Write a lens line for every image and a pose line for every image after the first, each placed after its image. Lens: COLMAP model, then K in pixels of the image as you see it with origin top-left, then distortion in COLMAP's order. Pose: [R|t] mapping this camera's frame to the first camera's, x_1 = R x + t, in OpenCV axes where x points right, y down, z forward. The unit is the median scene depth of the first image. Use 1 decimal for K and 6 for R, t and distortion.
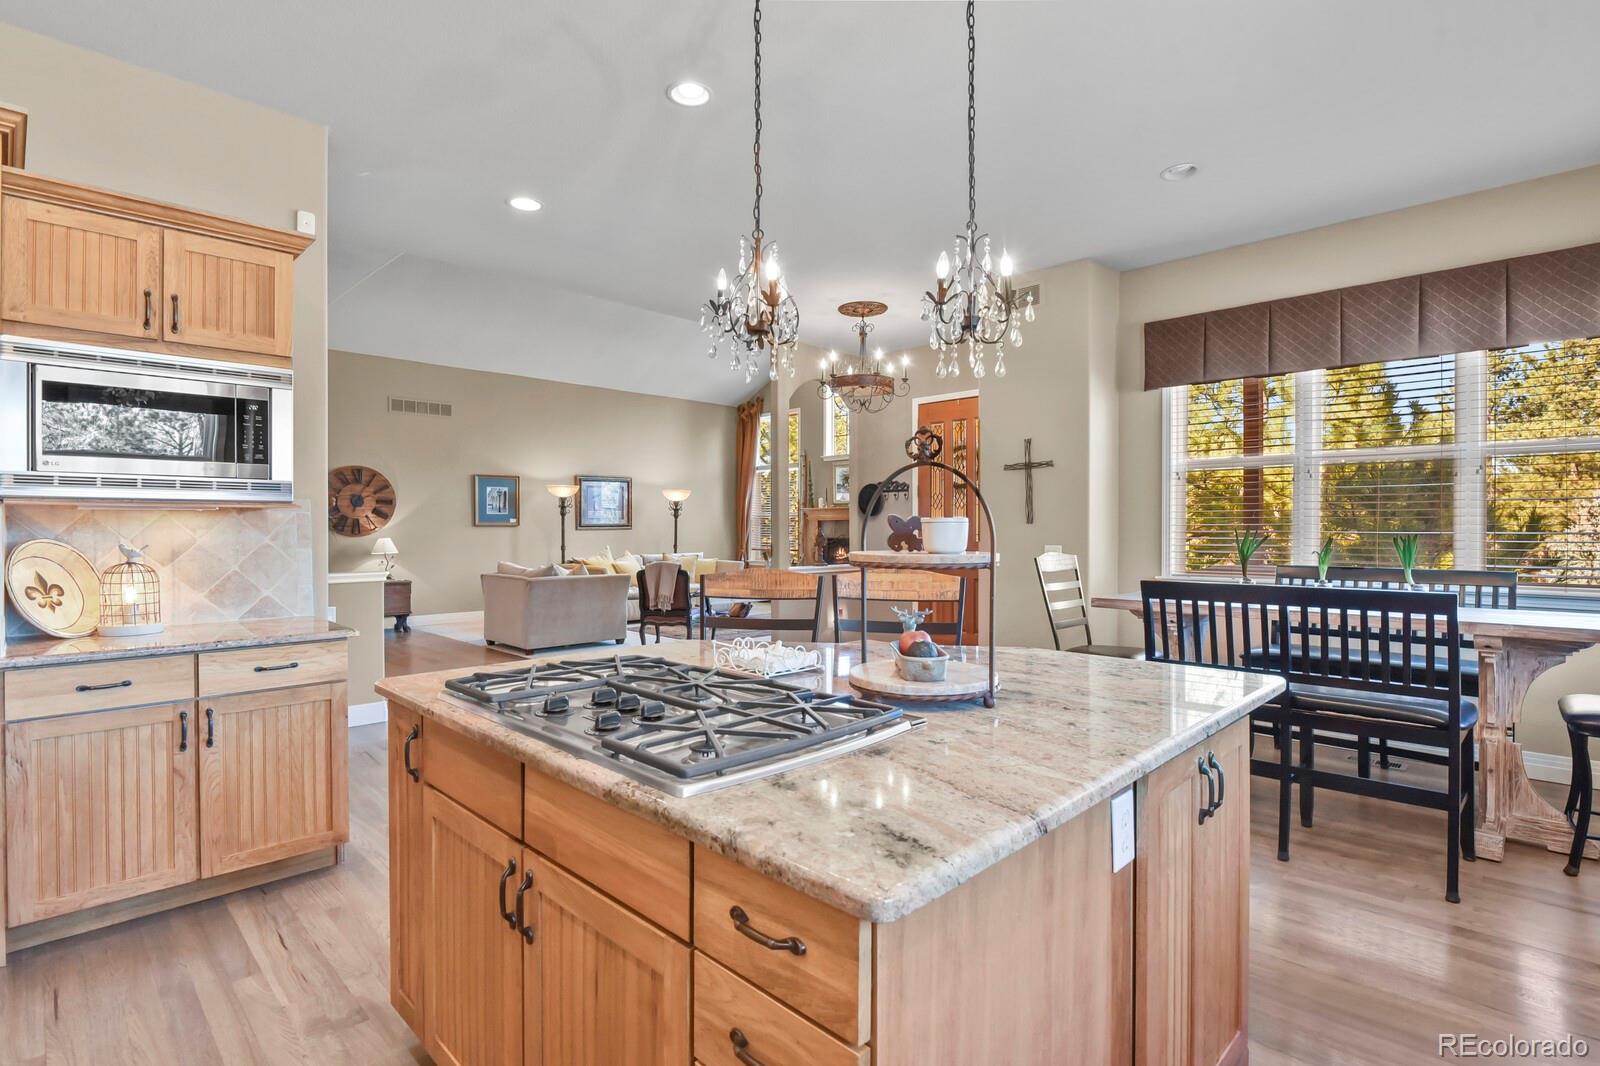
lens RADIAL K [[781.4, 0, 804.3], [0, 781.4, 537.9], [0, 0, 1]] dist [-0.005507, -0.001033]
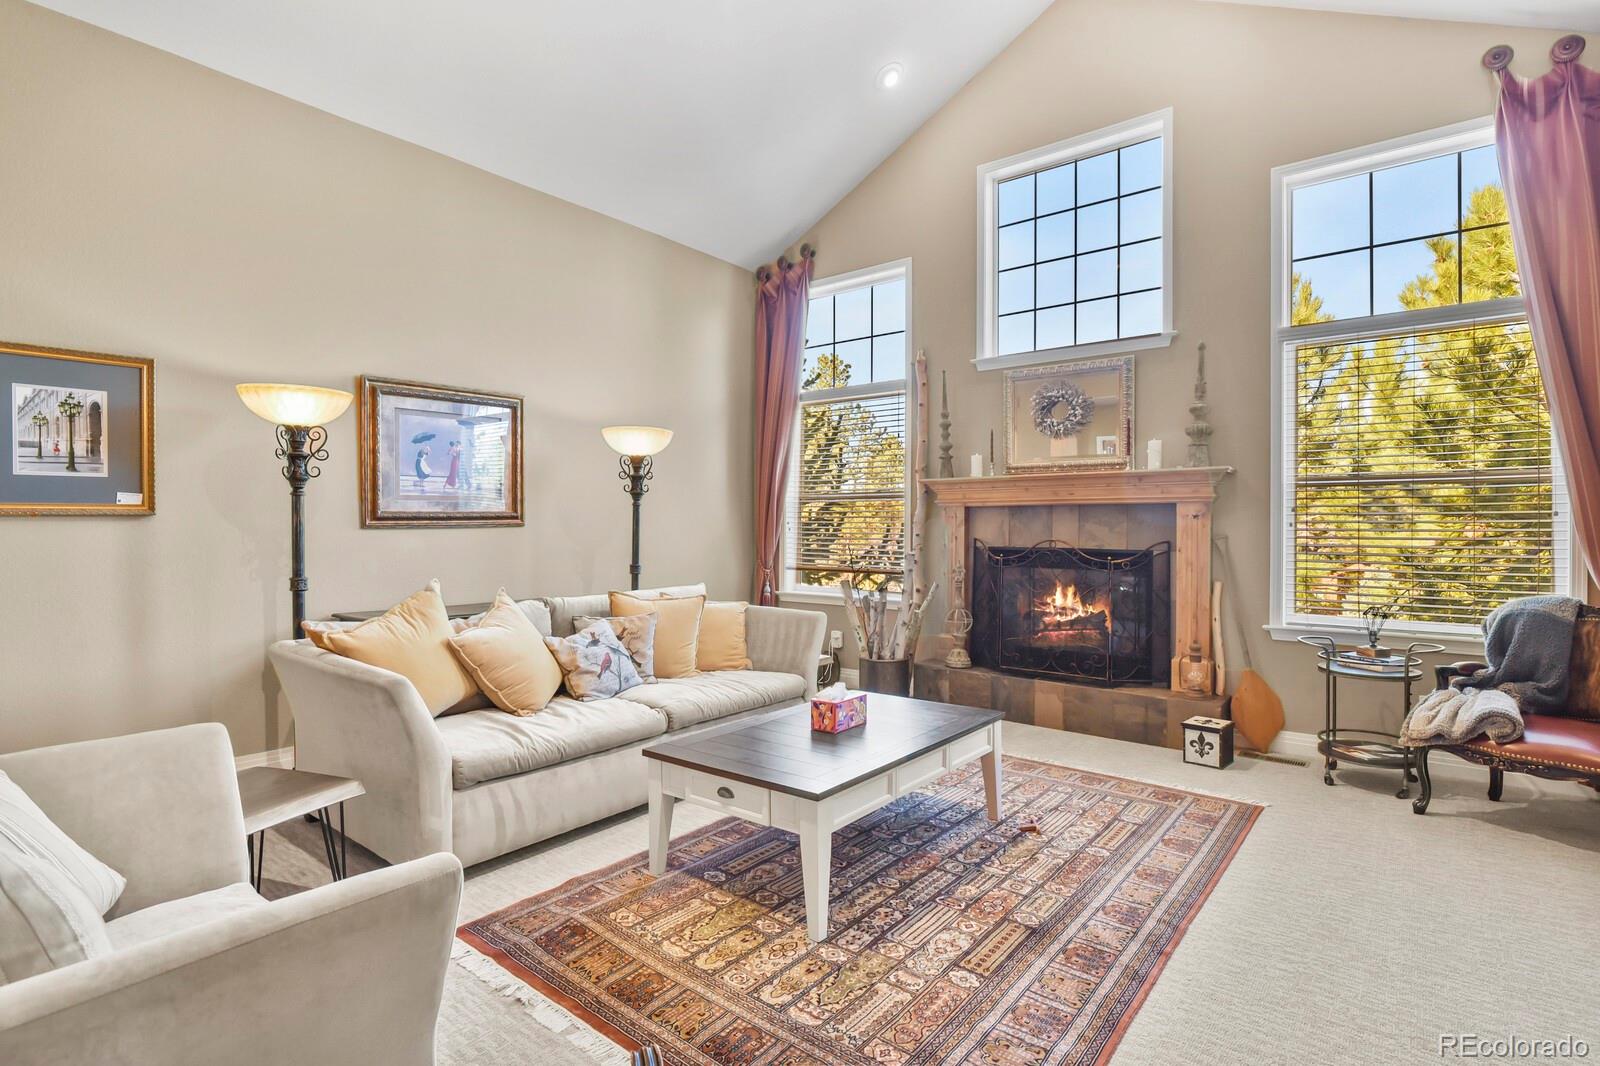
lens RADIAL K [[781.4, 0, 797.1], [0, 781.4, 529.9], [0, 0, 1]] dist [-0.005507, -0.001033]
pose [[0.994910, 0.000486, 0.100762, -0.127438], [0.000109, 0.999983, -0.005899, -0.007125], [-0.100763, 0.005880, 0.994893, 0.616865]]
